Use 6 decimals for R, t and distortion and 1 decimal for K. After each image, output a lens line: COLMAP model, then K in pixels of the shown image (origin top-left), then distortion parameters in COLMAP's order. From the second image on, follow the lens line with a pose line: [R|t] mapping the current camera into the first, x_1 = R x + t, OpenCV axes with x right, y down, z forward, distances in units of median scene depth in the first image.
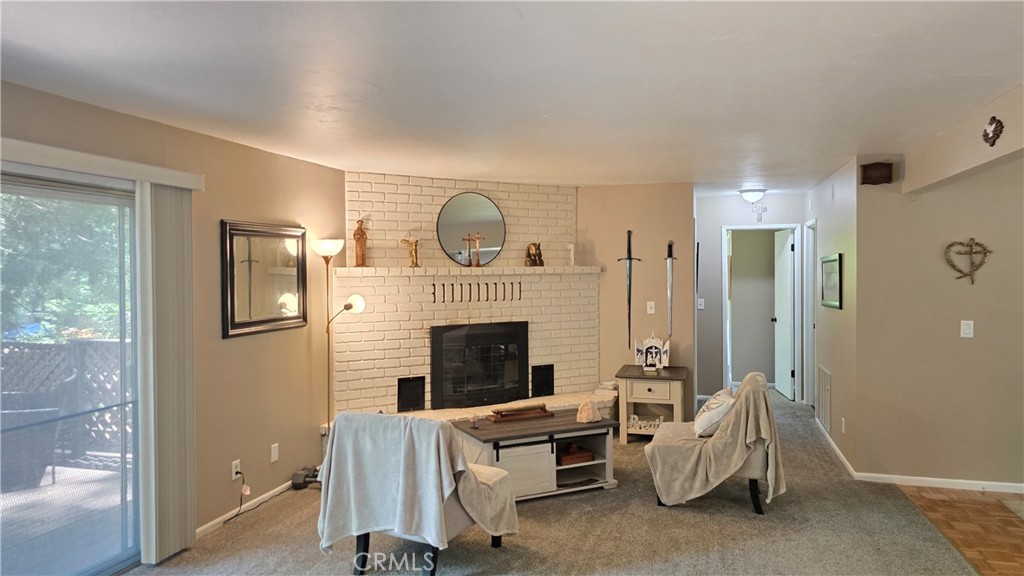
lens RADIAL K [[688.6, 0, 524.5], [0, 688.6, 286.2], [0, 0, 1]] dist [0.071289, -0.066483]
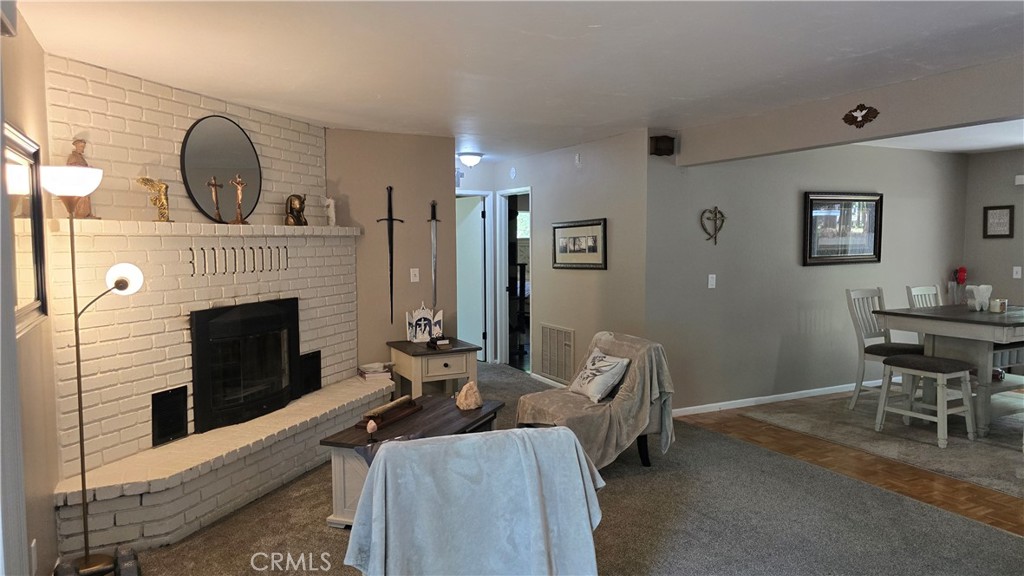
lens RADIAL K [[688.6, 0, 524.5], [0, 688.6, 286.2], [0, 0, 1]] dist [0.071289, -0.066483]
pose [[0.732166, -0.041999, 0.679830, -0.358758], [0.016305, 0.998892, 0.044150, 0.009345], [-0.680931, -0.021240, 0.732040, 0.283787]]
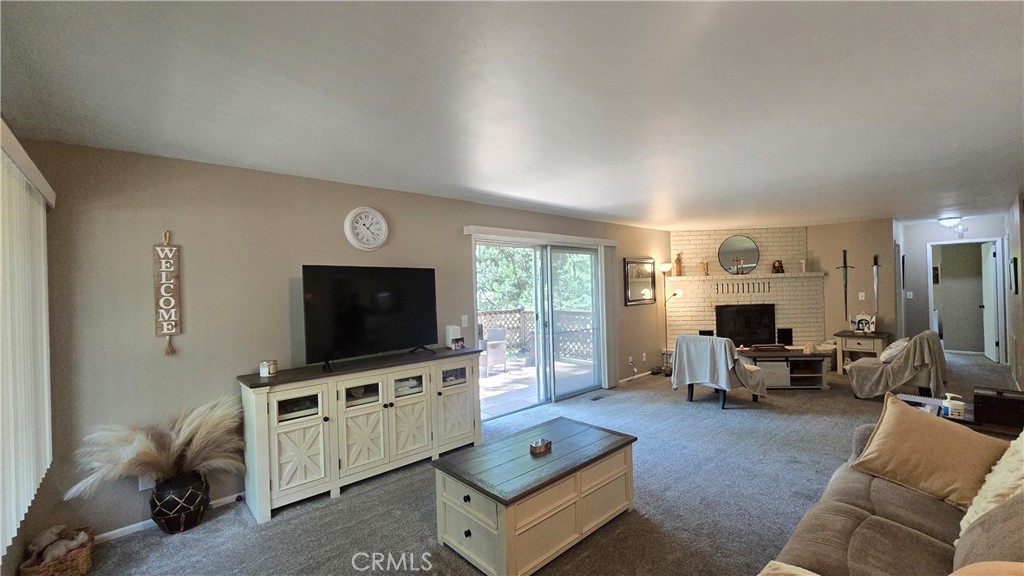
lens RADIAL K [[432.2, 0, 510.2], [0, 432.2, 288.5], [0, 0, 1]] dist [-0.000609, -0.000045]
pose [[0.846999, -0.016702, -0.531332, 0.022757], [0.009624, 0.999824, -0.016087, 0.024080], [0.531507, 0.008512, 0.847011, -0.359785]]
